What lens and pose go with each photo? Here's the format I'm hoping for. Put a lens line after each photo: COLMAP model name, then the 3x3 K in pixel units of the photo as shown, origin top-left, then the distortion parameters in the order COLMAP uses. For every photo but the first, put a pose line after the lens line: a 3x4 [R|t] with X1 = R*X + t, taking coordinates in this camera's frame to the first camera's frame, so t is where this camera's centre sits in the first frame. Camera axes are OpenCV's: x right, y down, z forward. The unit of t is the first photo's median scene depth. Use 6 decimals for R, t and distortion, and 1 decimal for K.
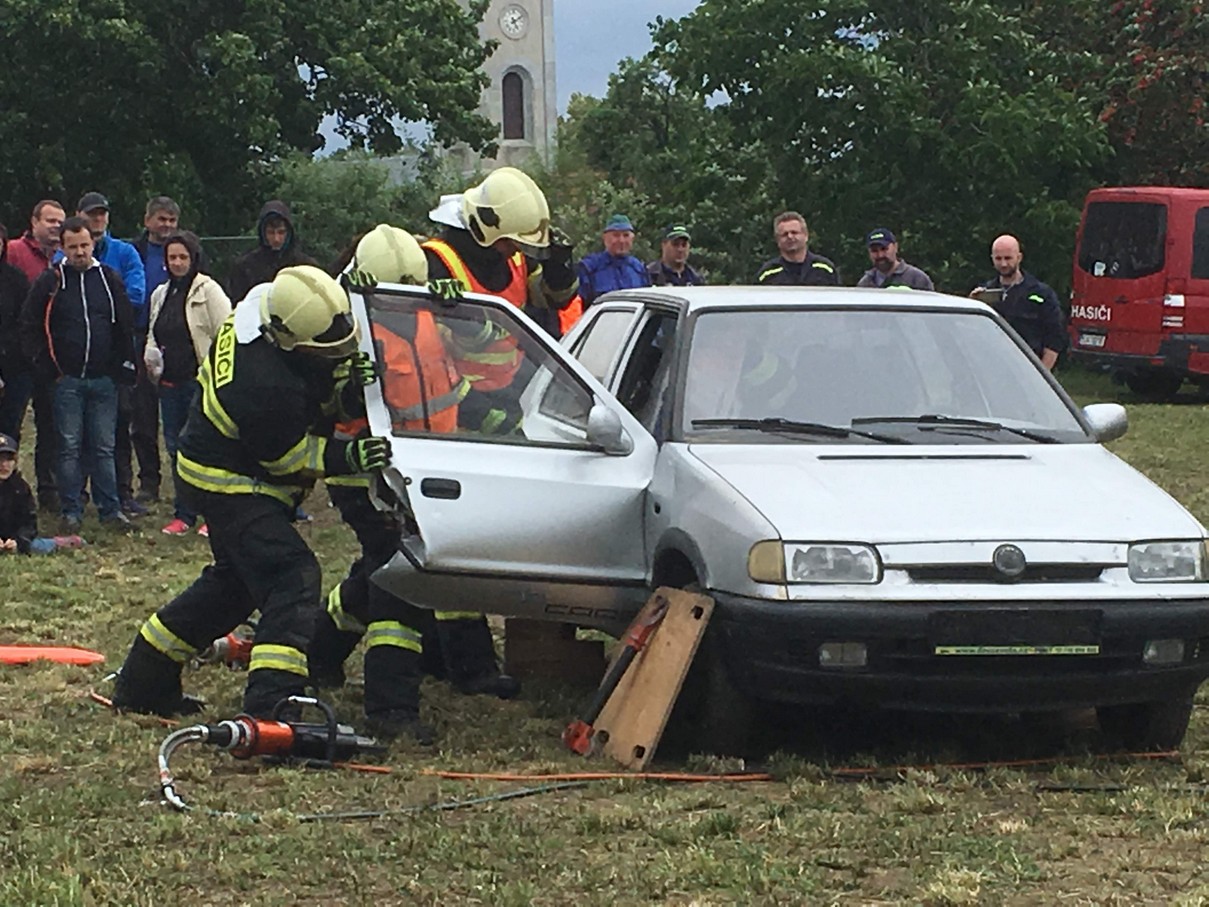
lens RADIAL K [[3922.8, 0, 562.2], [0, 3922.8, 498.7], [0, 0, 1]] dist [-0.078581, 0.000000]
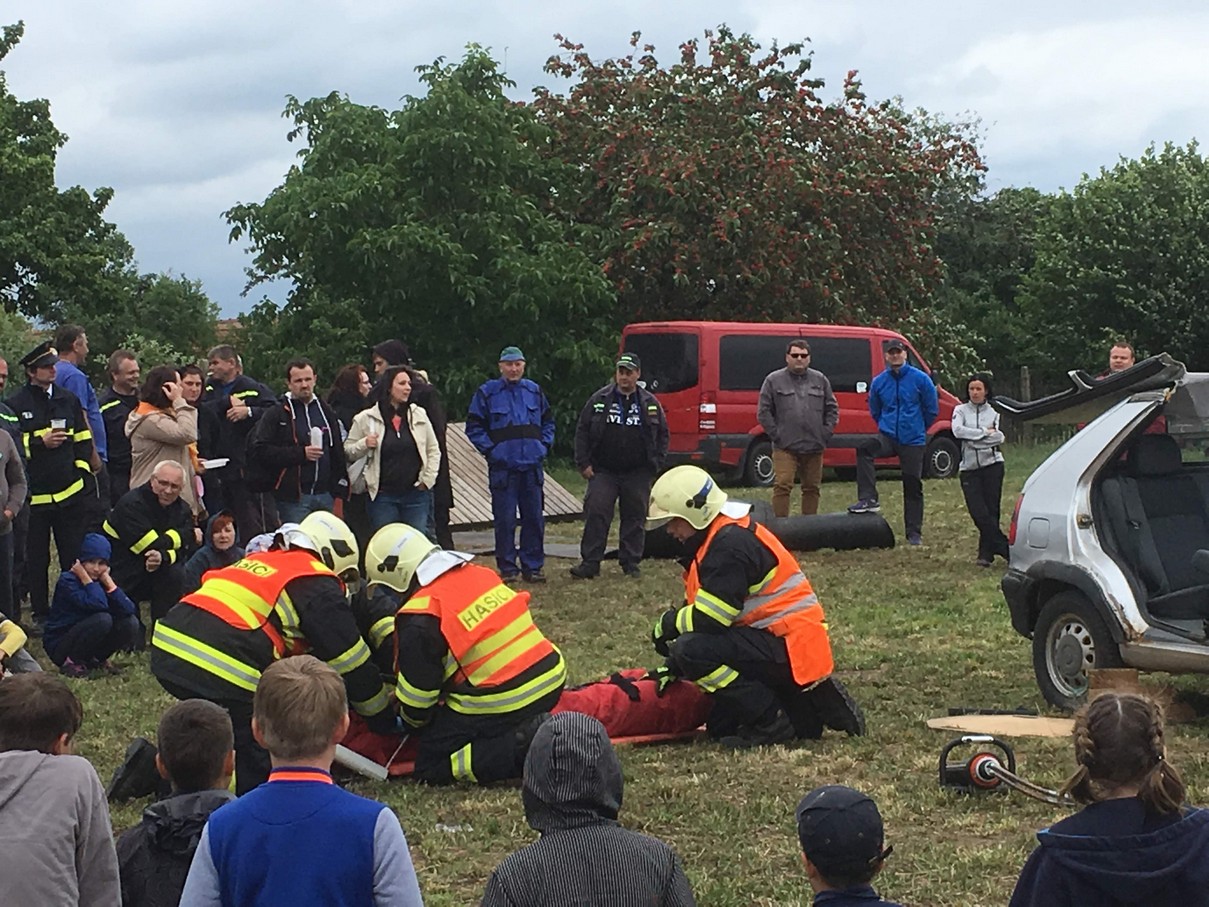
lens RADIAL K [[3019.8, 0, 592.0], [0, 3019.8, 449.8], [0, 0, 1]] dist [-0.008406, 0.000000]
pose [[0.972214, -0.039643, 0.230713, -0.109110], [0.049295, 0.998127, -0.036219, -0.003196], [-0.228845, 0.046585, 0.972348, 0.048167]]
